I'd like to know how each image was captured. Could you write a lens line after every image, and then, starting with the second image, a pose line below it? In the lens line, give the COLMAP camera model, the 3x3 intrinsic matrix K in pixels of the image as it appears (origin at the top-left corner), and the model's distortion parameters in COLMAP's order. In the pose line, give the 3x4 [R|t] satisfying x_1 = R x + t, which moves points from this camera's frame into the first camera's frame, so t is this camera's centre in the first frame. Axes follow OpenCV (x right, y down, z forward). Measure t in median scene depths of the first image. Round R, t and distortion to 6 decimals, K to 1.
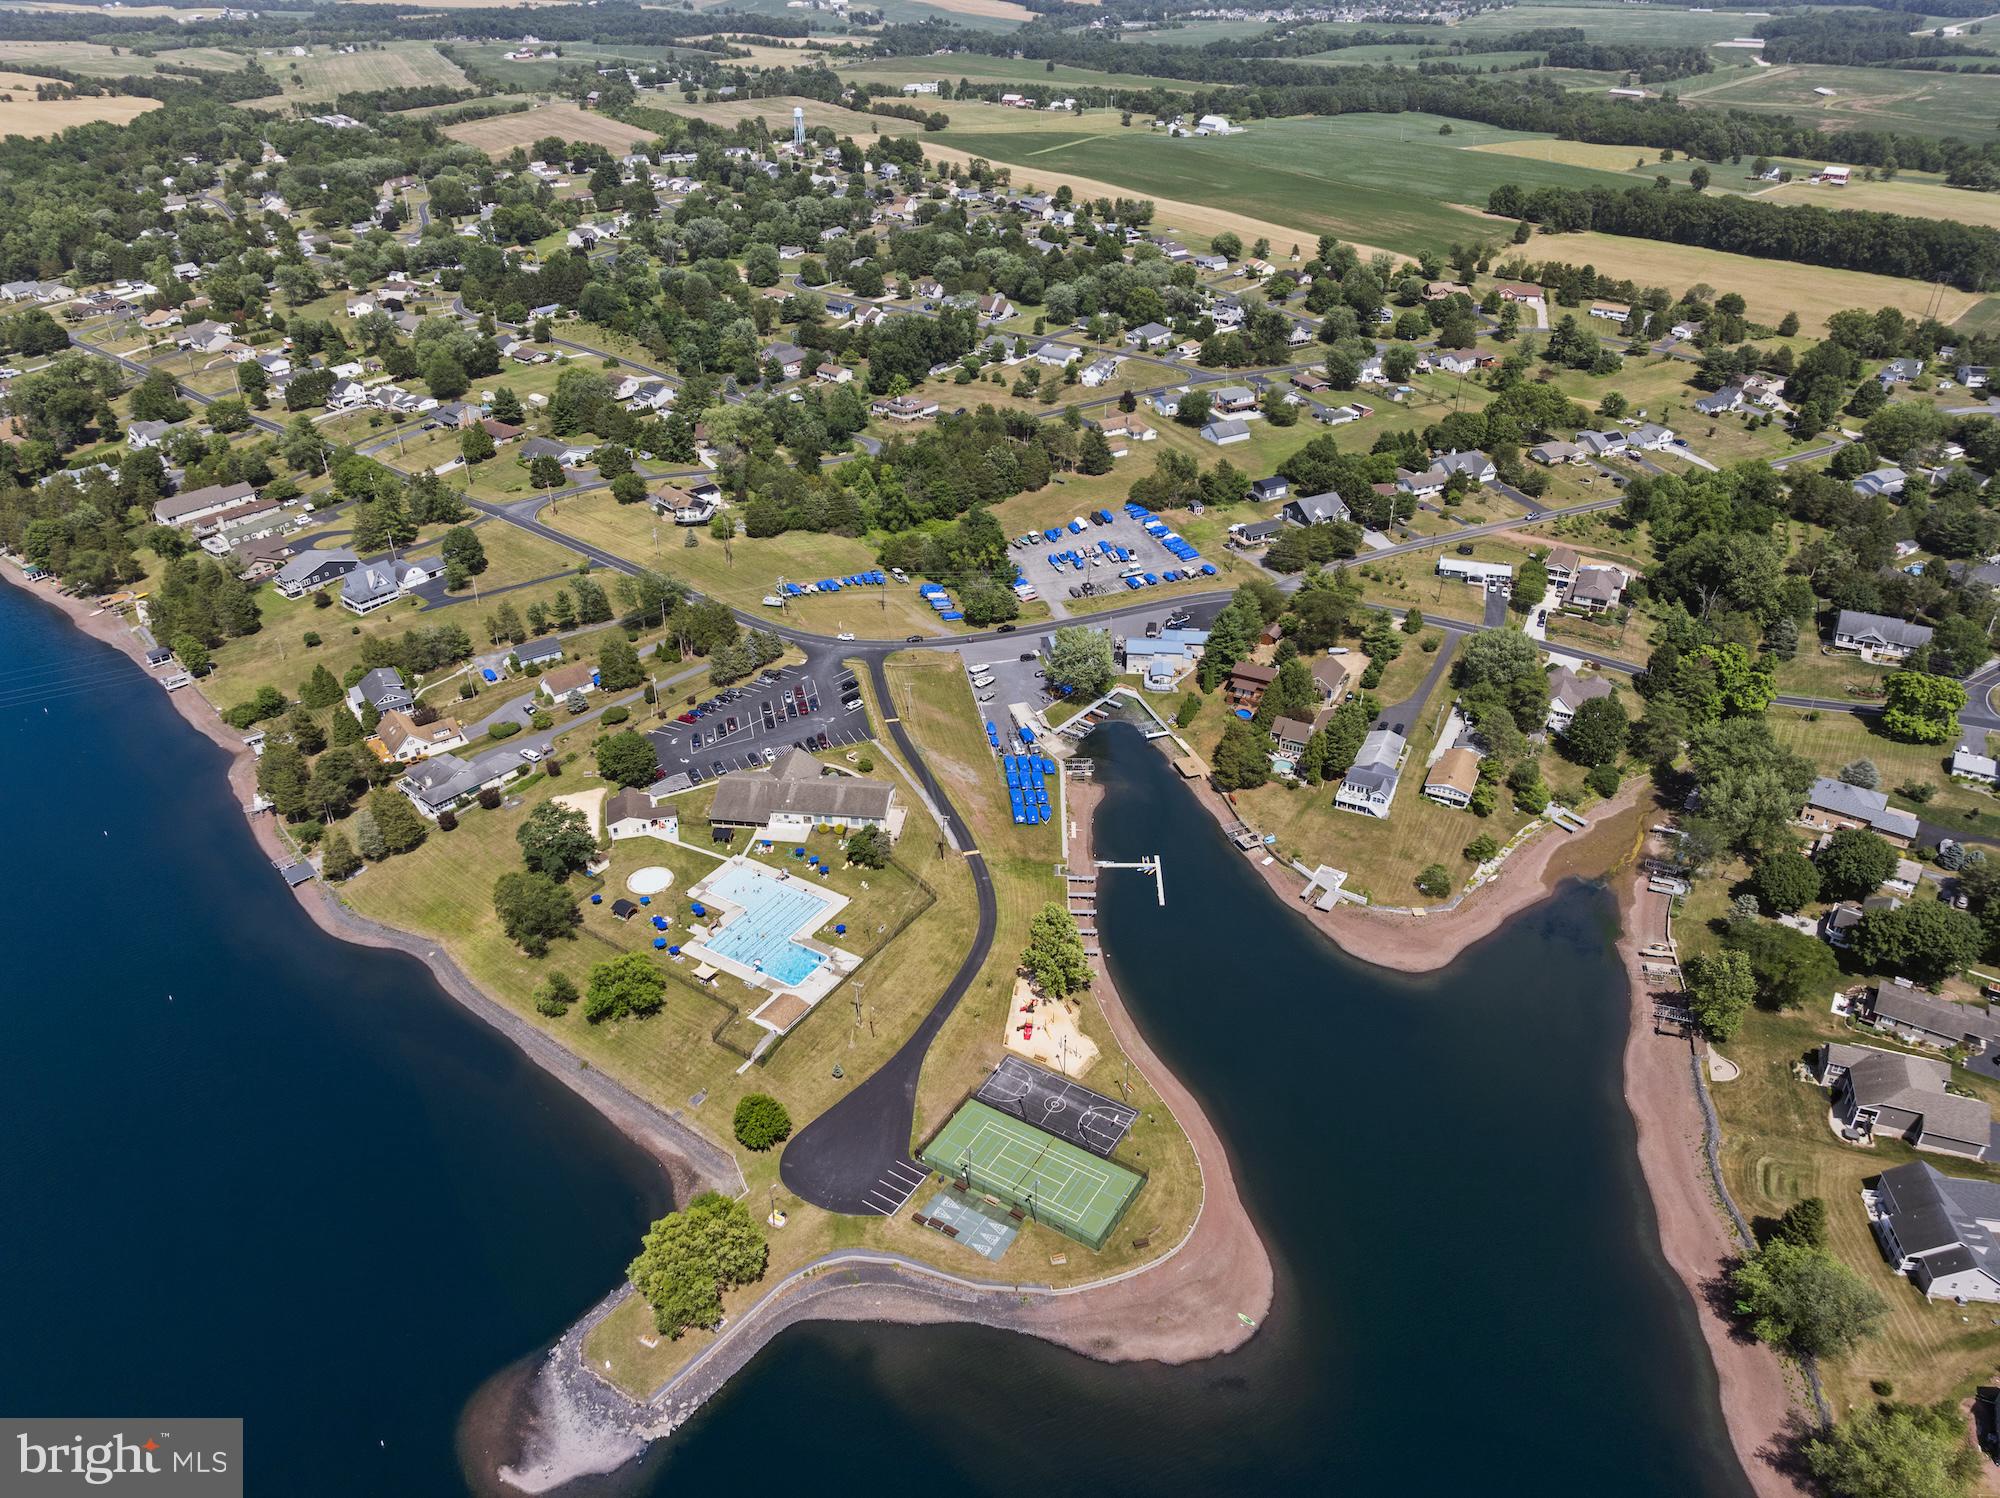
lens RADIAL K [[1392.0, 0, 1000.0], [0, 1392.0, 749.0], [0, 0, 1]] dist [-0.041481, 0.011078]
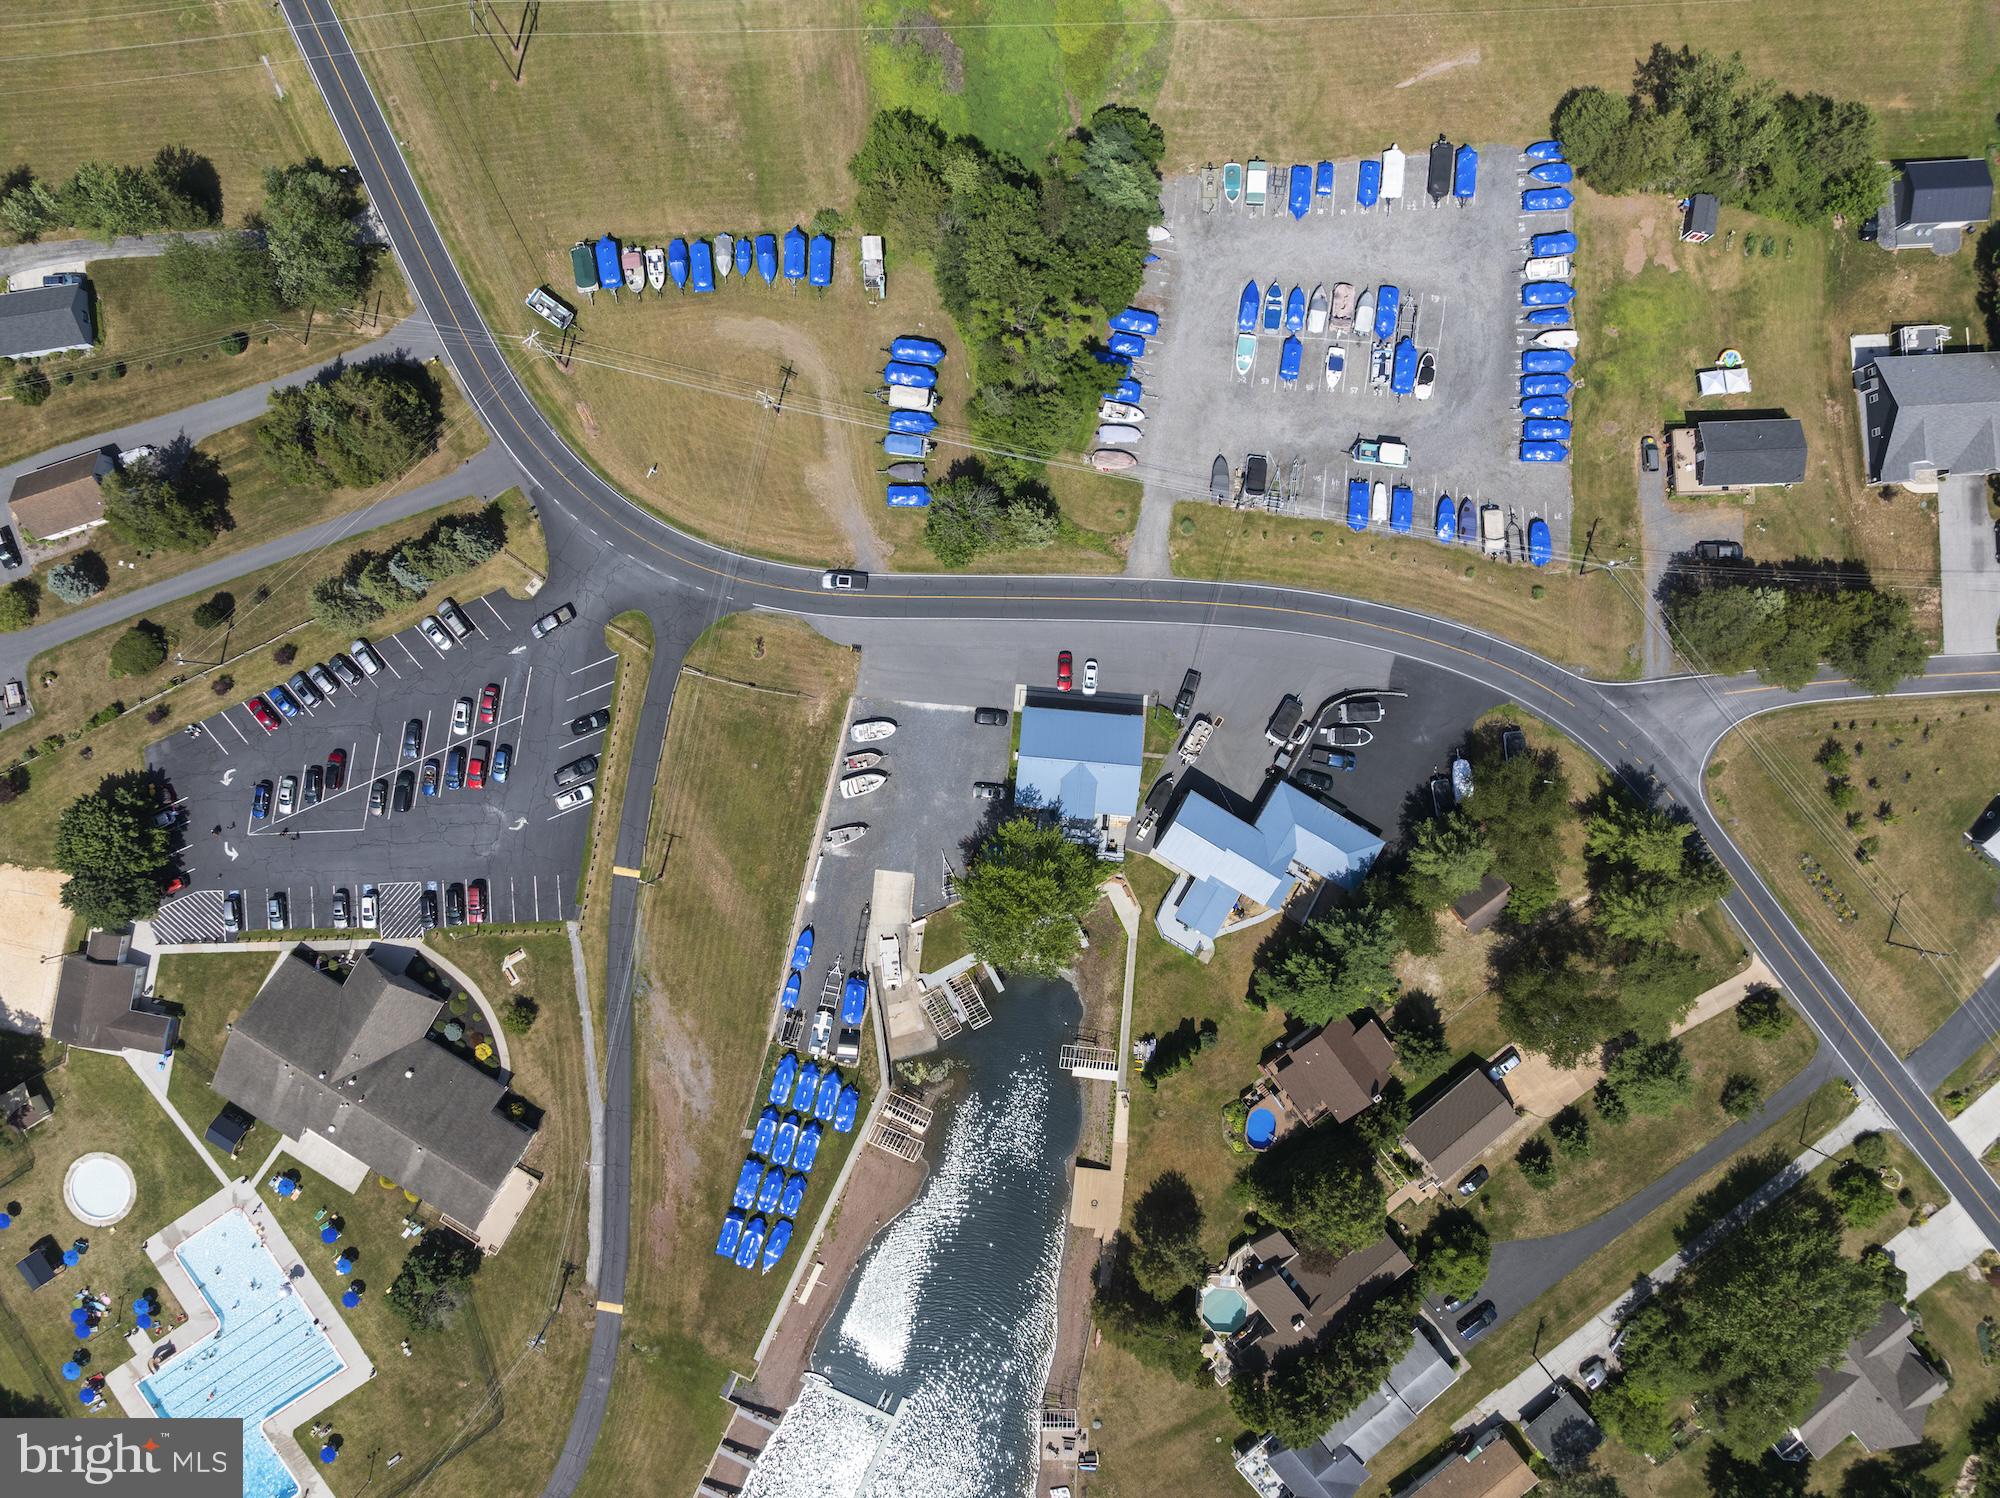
lens RADIAL K [[1392.0, 0, 1000.0], [0, 1392.0, 749.0], [0, 0, 1]] dist [-0.041481, 0.011078]
pose [[0.911998, 0.410114, 0.008089, 0.030178], [-0.222096, 0.477118, 0.850313, -0.595688], [0.344866, -0.777280, 0.526215, 0.944478]]
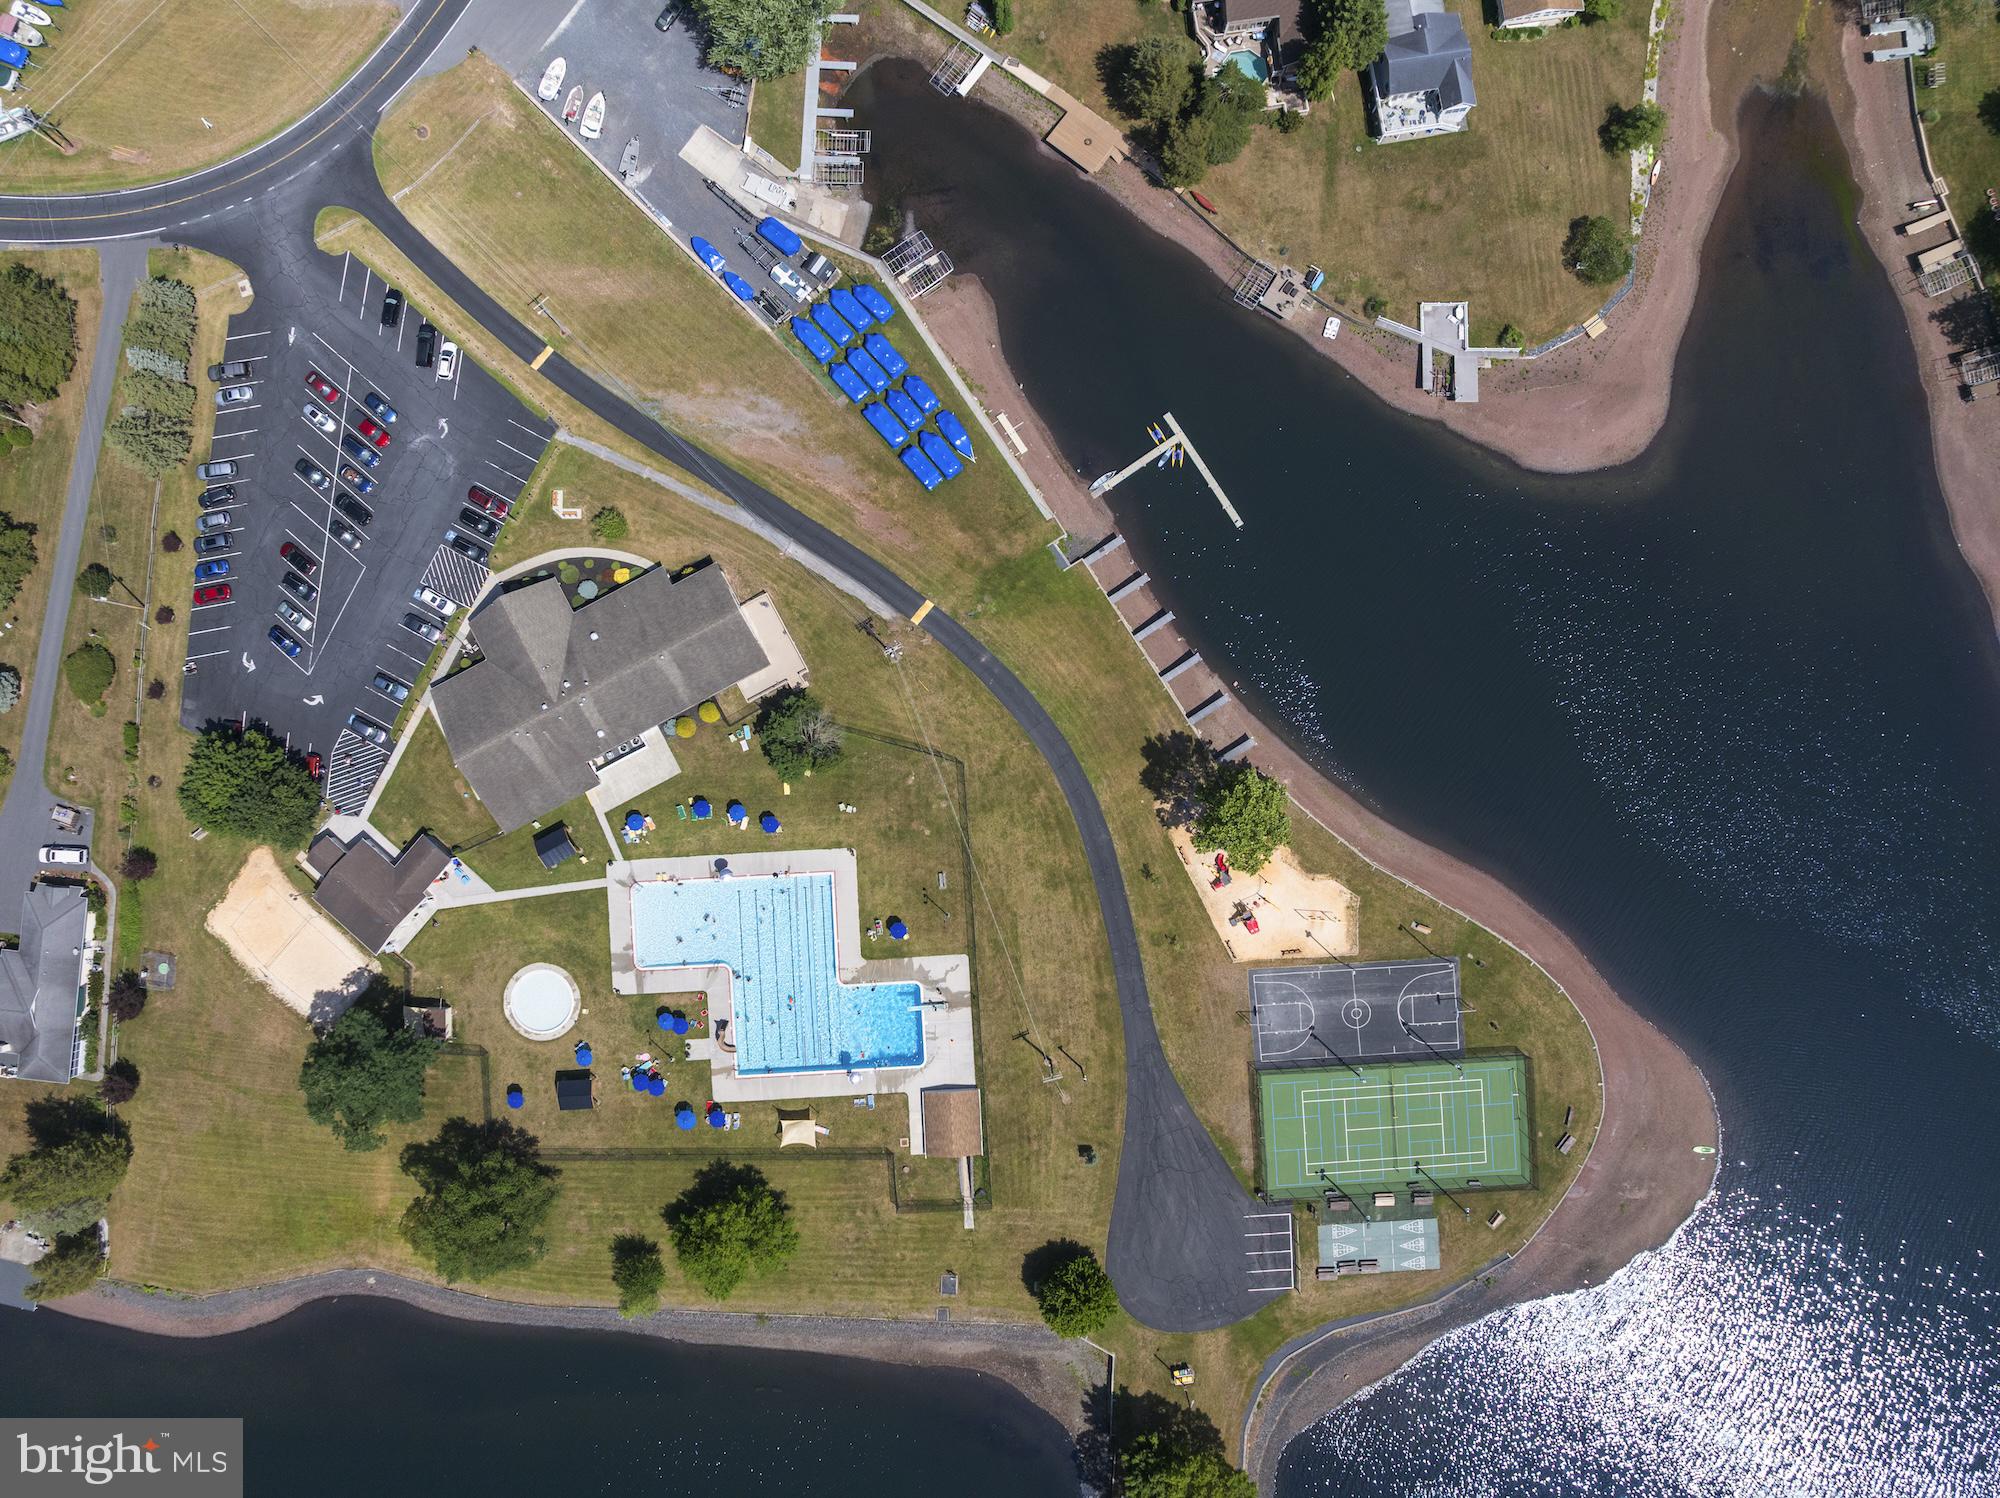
lens RADIAL K [[1392.0, 0, 1000.0], [0, 1392.0, 749.0], [0, 0, 1]] dist [-0.041481, 0.011078]
pose [[0.817558, -0.575676, 0.013997, -0.035559], [0.295133, 0.439763, 0.848237, -0.390165], [-0.494465, -0.689352, 0.529433, 0.644055]]
